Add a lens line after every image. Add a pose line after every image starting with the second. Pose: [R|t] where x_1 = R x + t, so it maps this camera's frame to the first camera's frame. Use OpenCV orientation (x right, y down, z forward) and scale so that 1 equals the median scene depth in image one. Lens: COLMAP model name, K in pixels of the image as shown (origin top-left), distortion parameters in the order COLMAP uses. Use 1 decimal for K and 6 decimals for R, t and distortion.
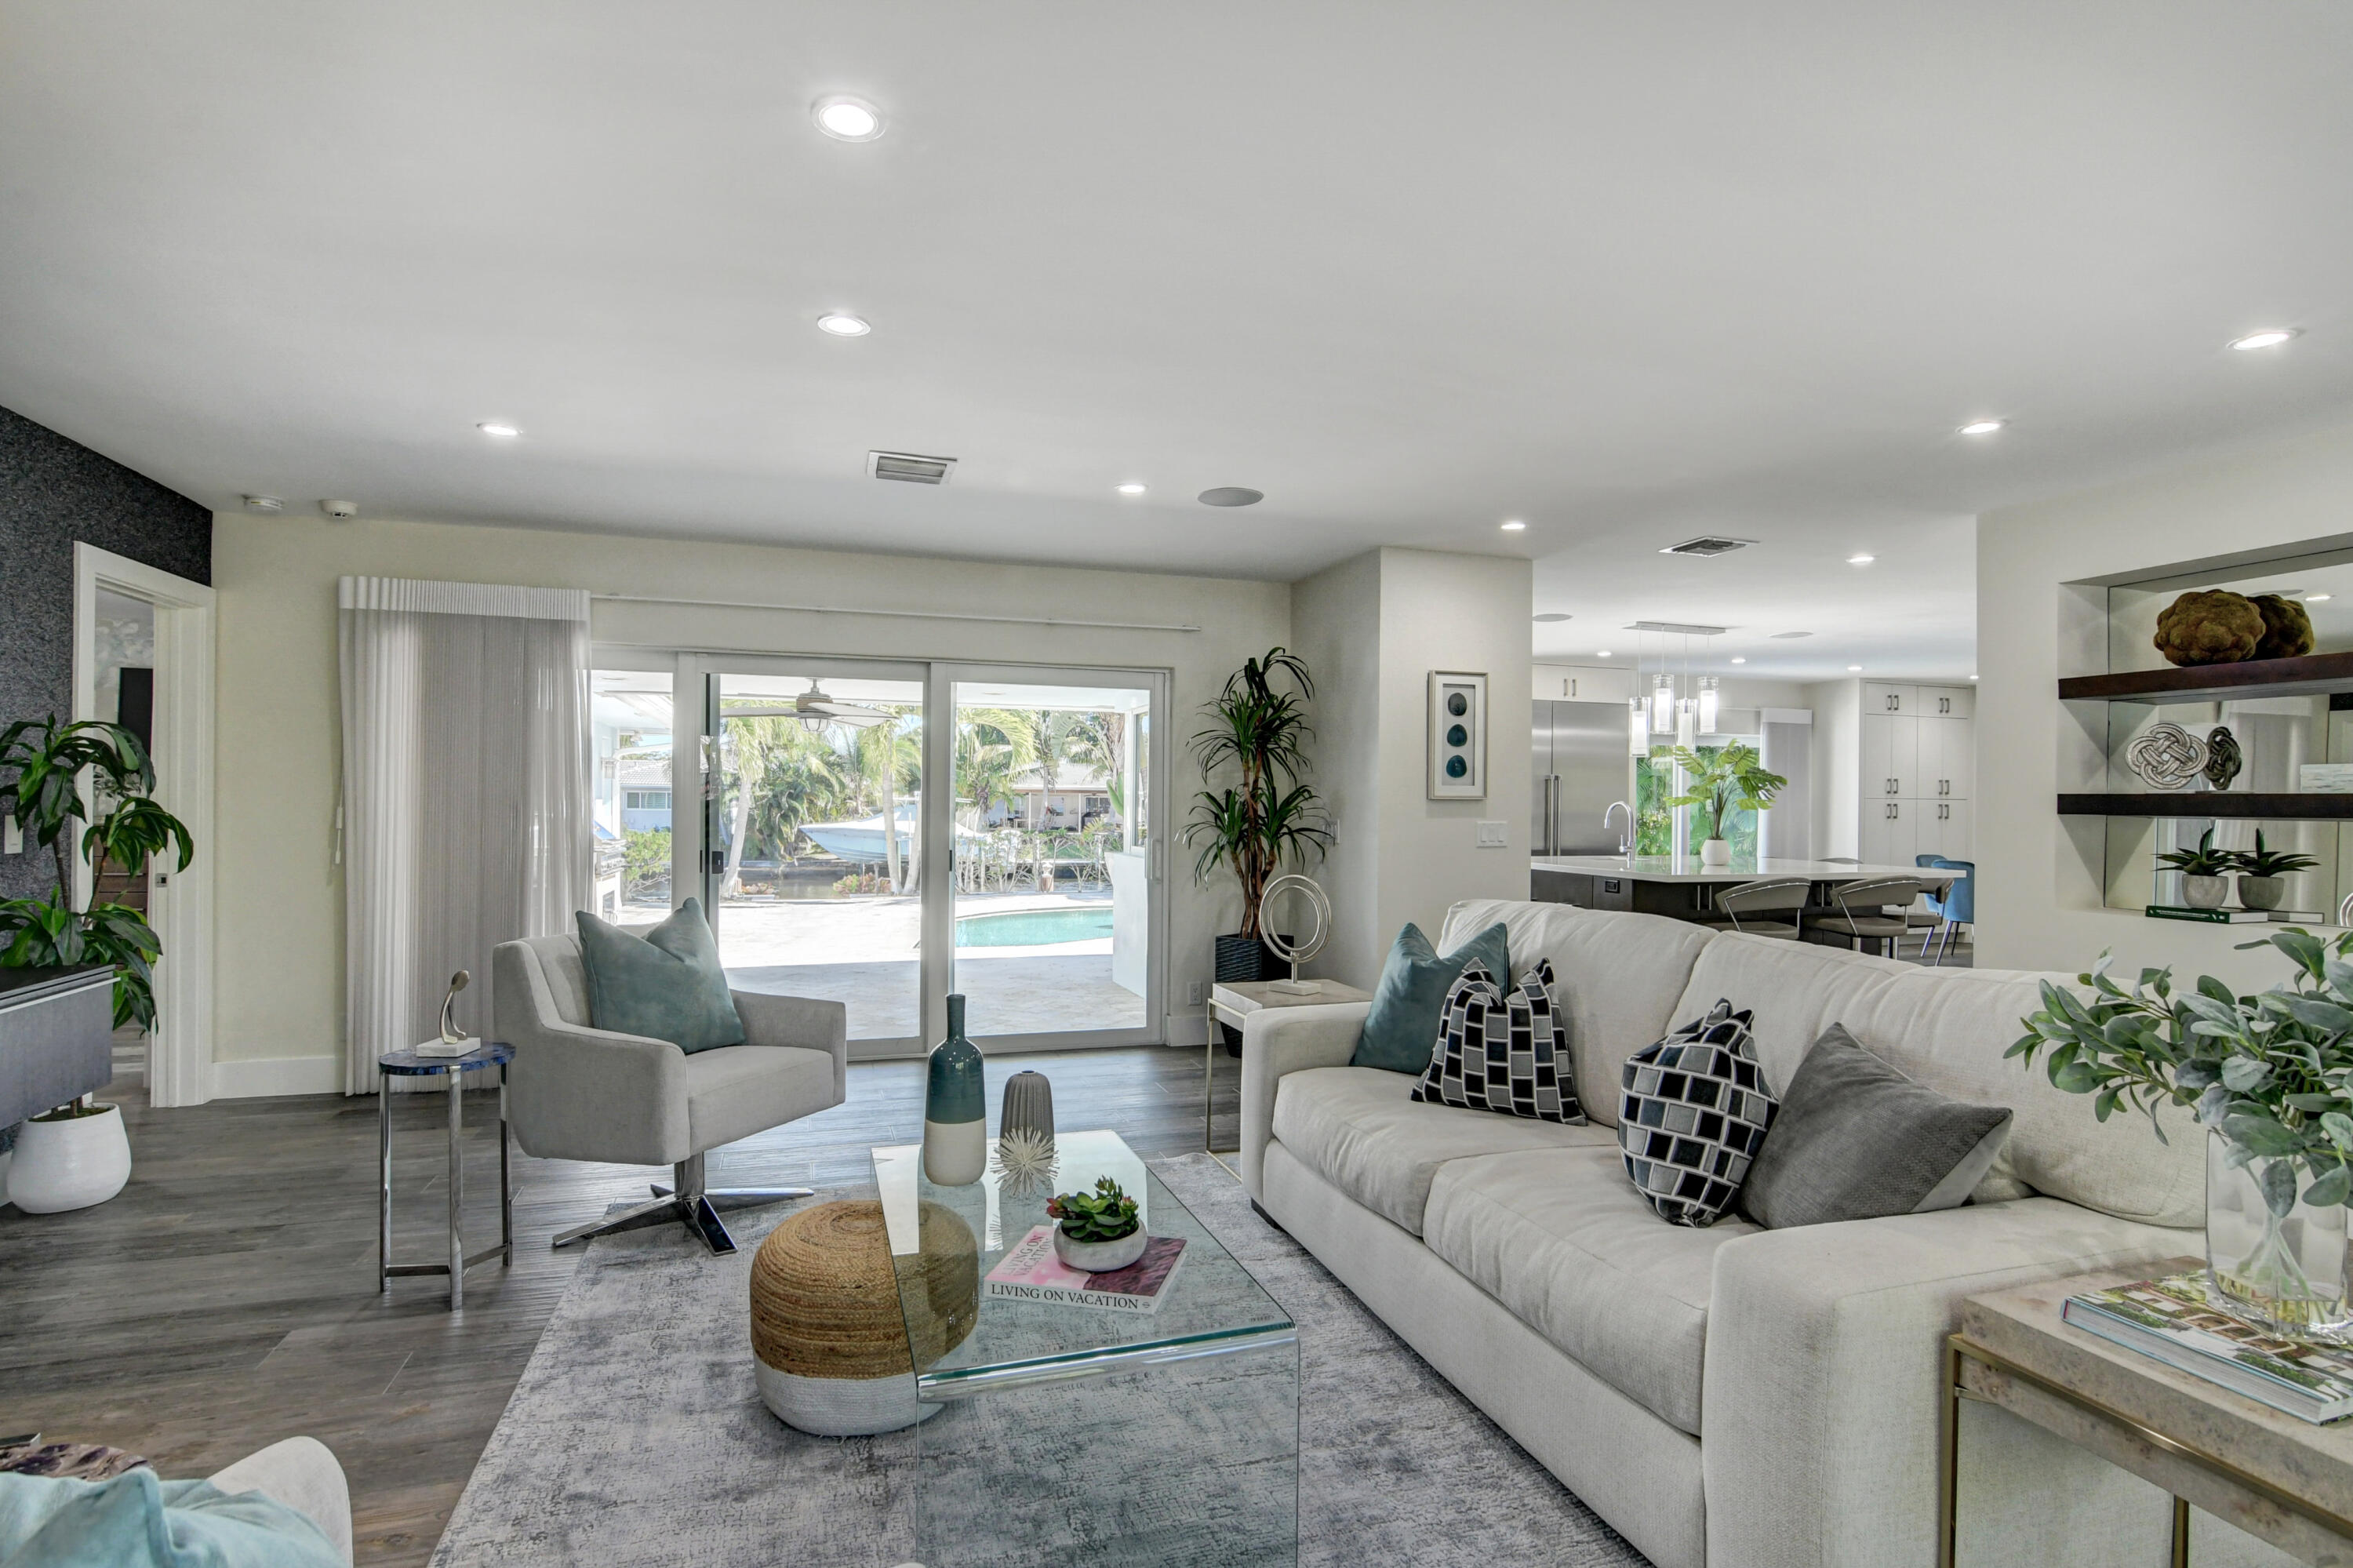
lens RADIAL K [[1151.1, 0, 1171.7], [0, 1151.1, 802.0], [0, 0, 1]] dist [-0.032877, 0.012572]
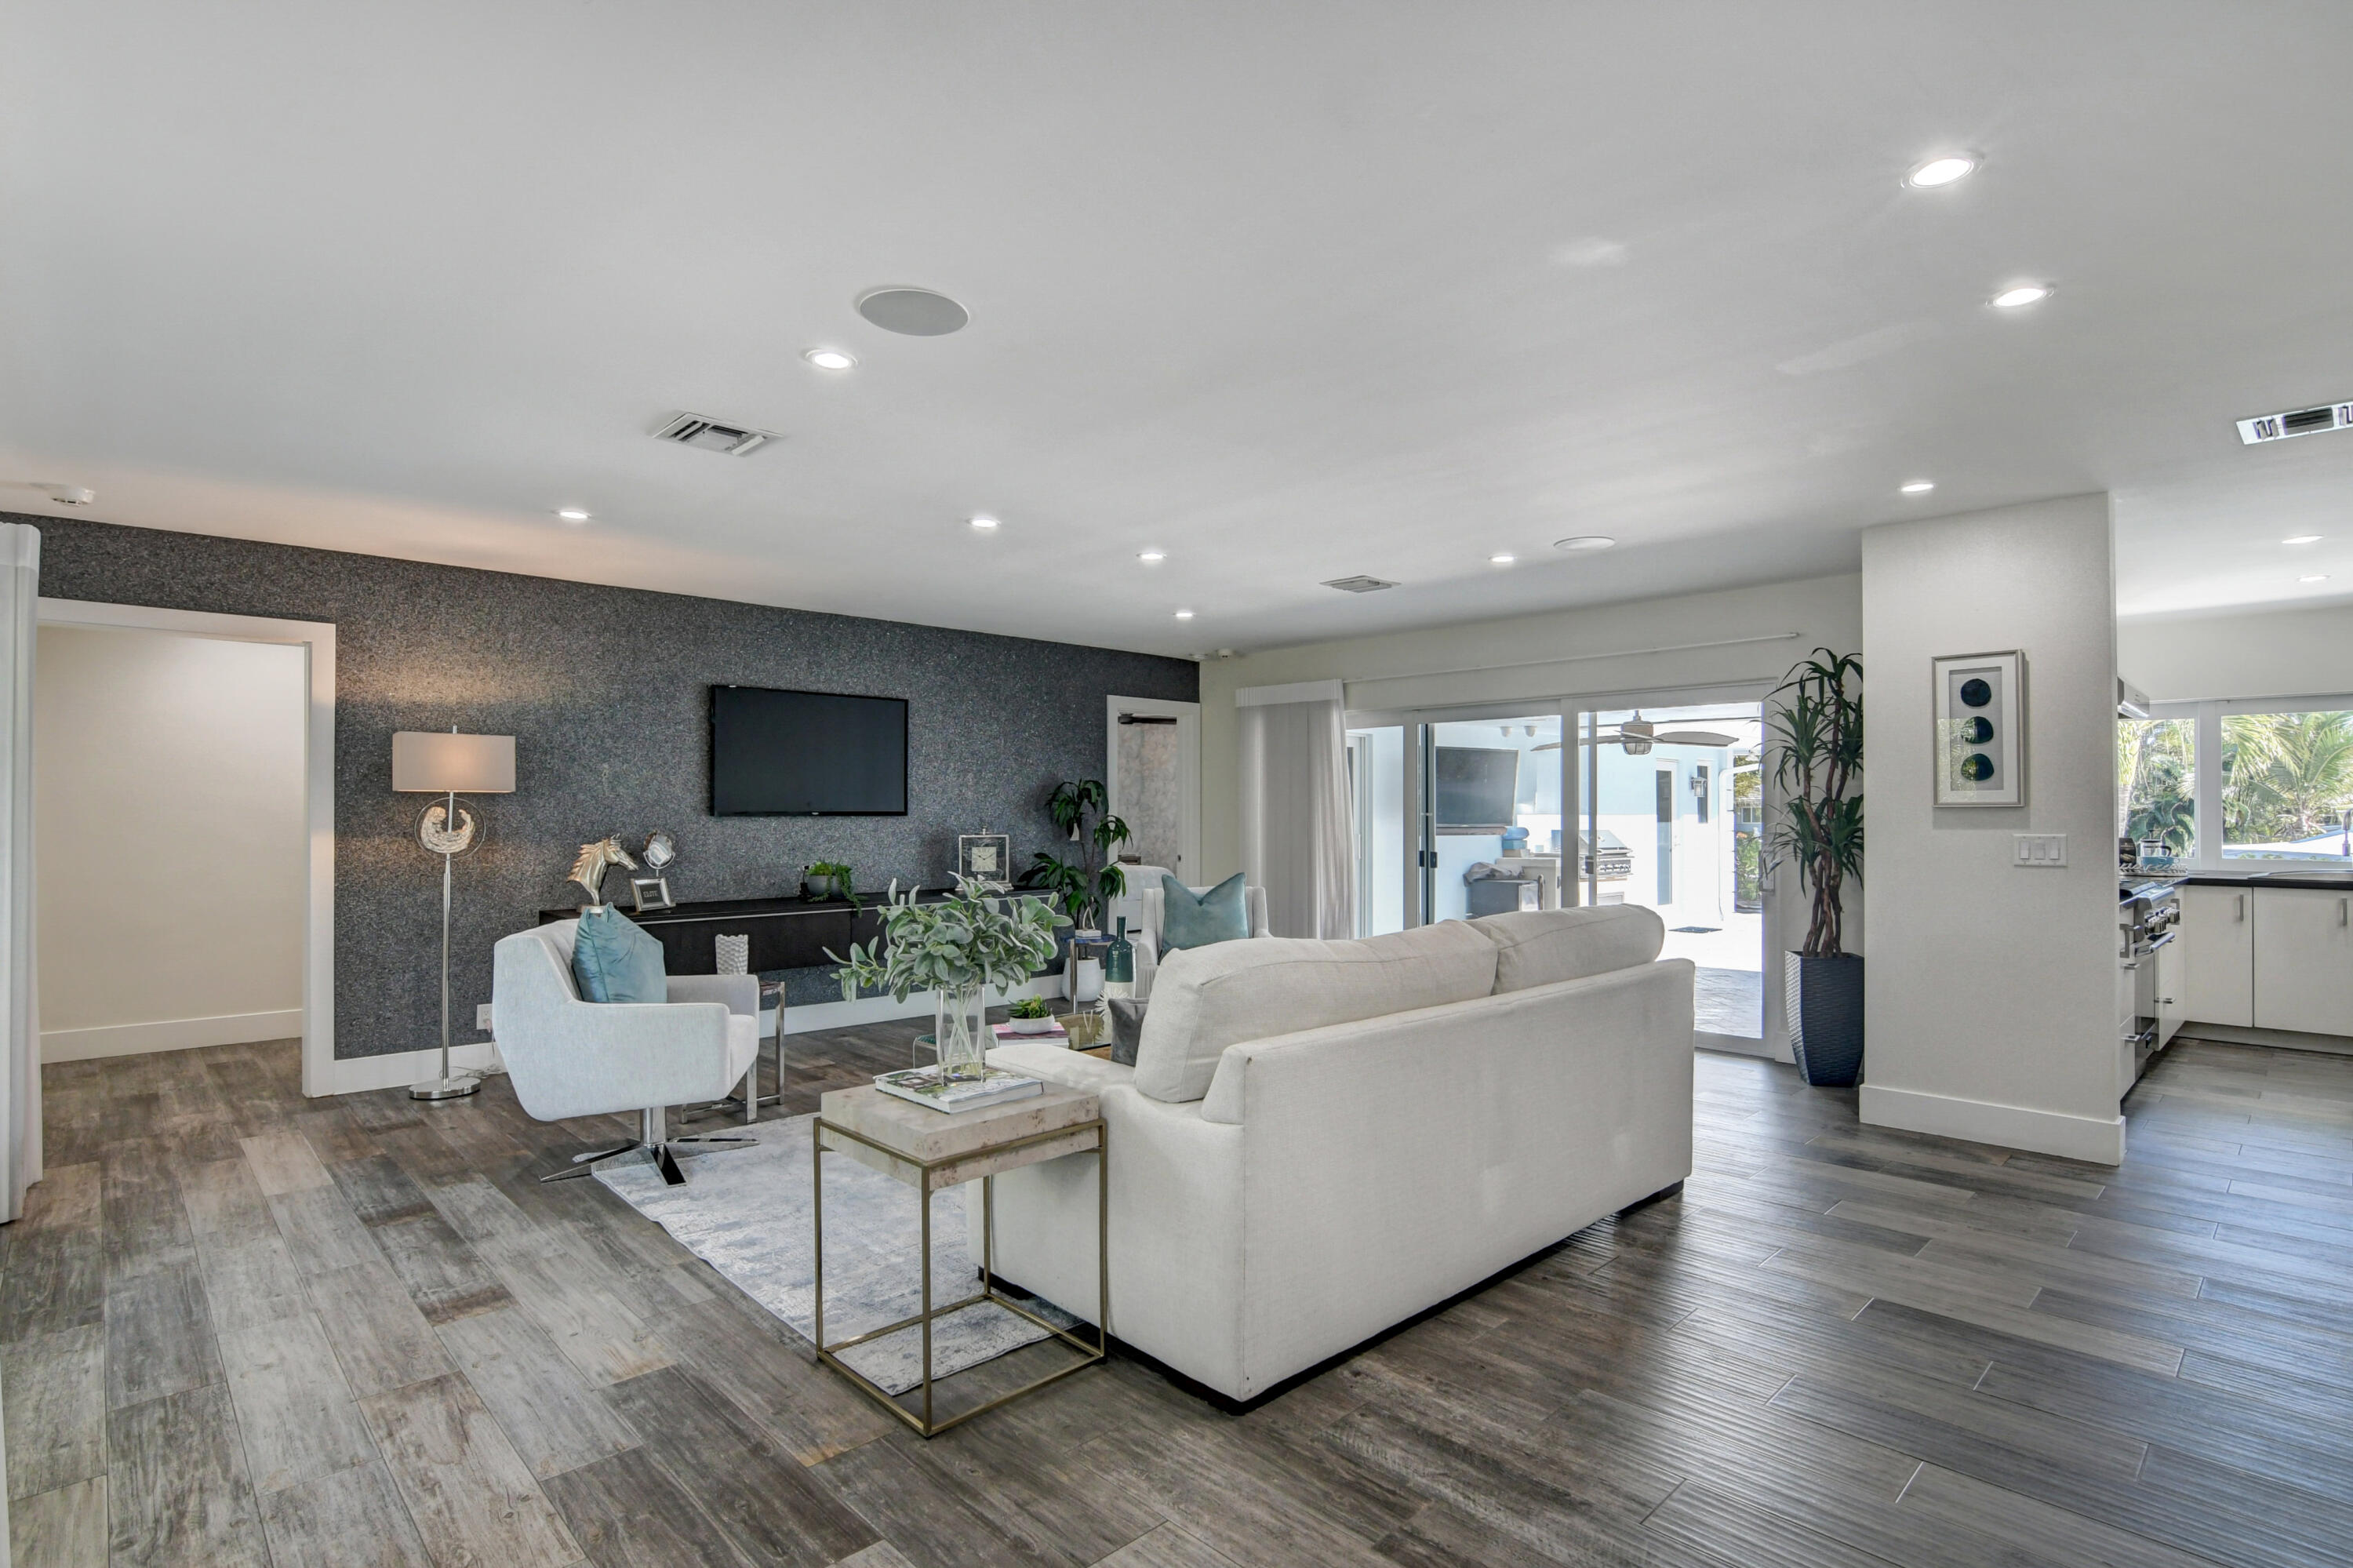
lens RADIAL K [[1151.1, 0, 1171.7], [0, 1151.1, 802.0], [0, 0, 1]] dist [-0.032877, 0.012572]
pose [[0.433717, -0.017488, -0.900879, 0.981513], [0.003633, 0.999837, -0.017660, 0.008733], [0.901042, 0.004387, 0.433710, 0.159972]]
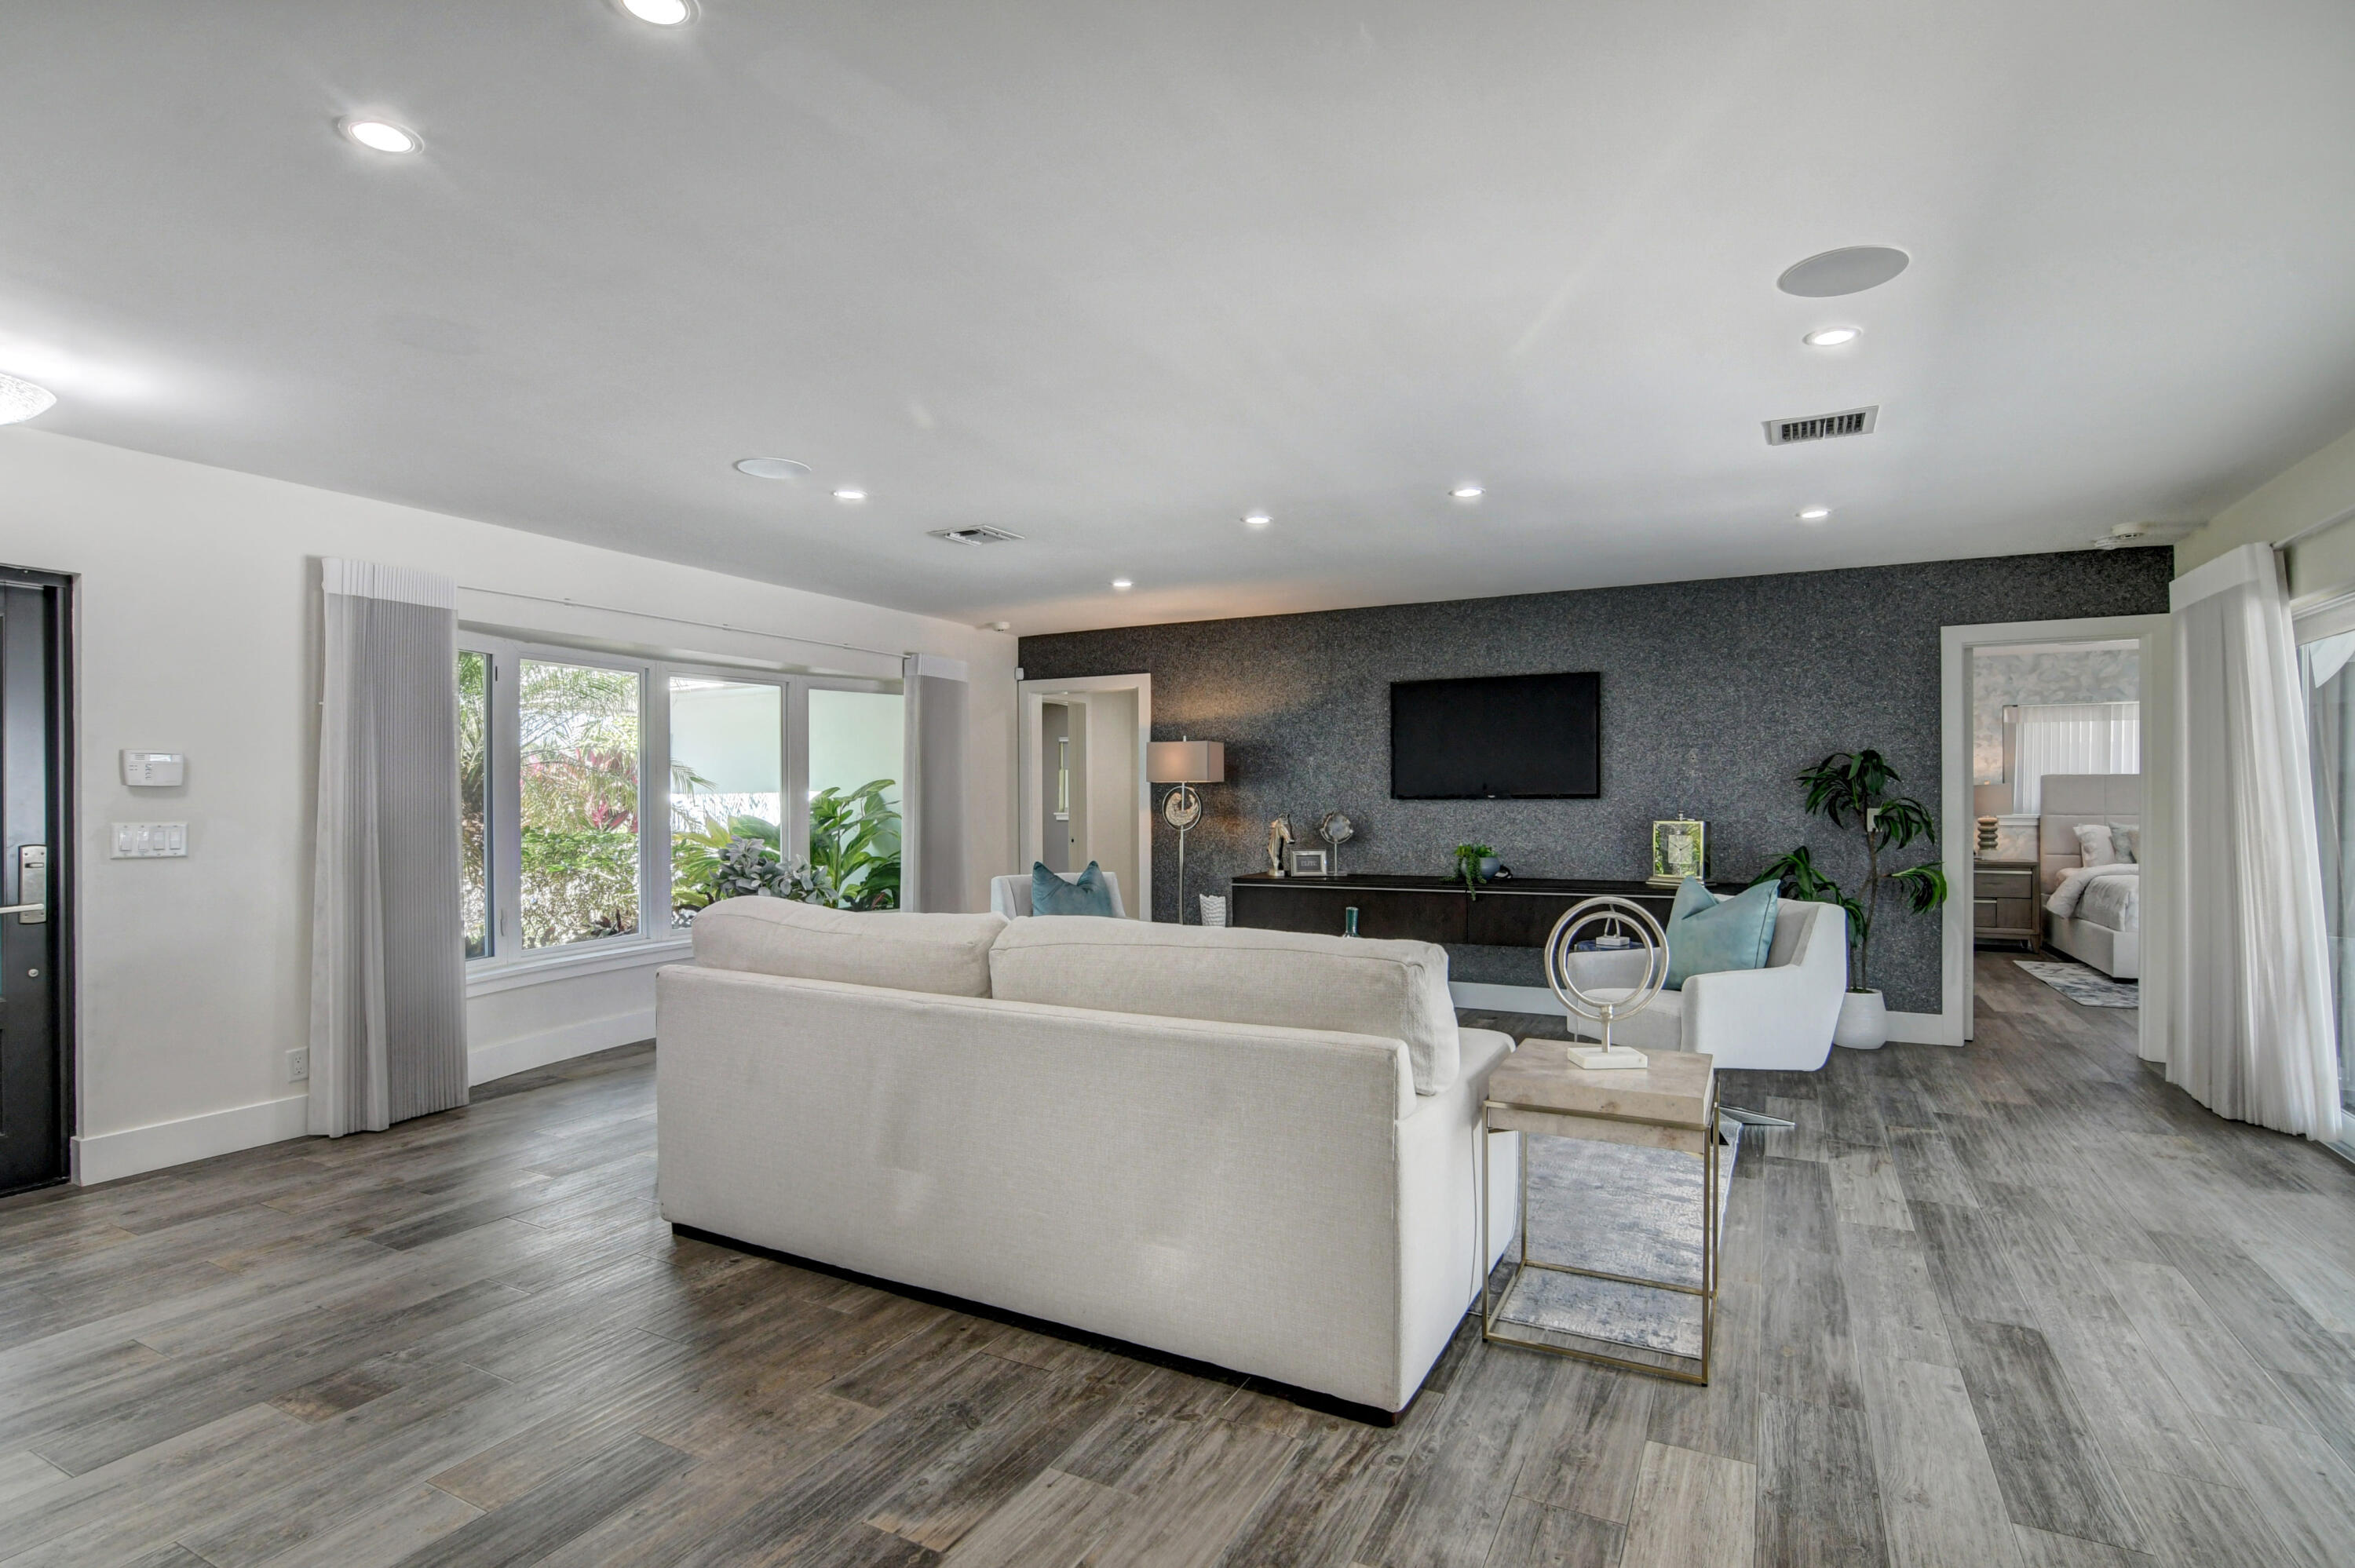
lens RADIAL K [[1151.9, 0, 1172.6], [0, 1151.9, 802.0], [0, 0, 1]] dist [-0.032877, 0.012572]
pose [[-0.716557, -0.004224, -0.697516, 0.771684], [-0.003398, 0.999991, -0.002565, 0.007756], [0.697520, 0.000532, -0.716565, 1.300941]]
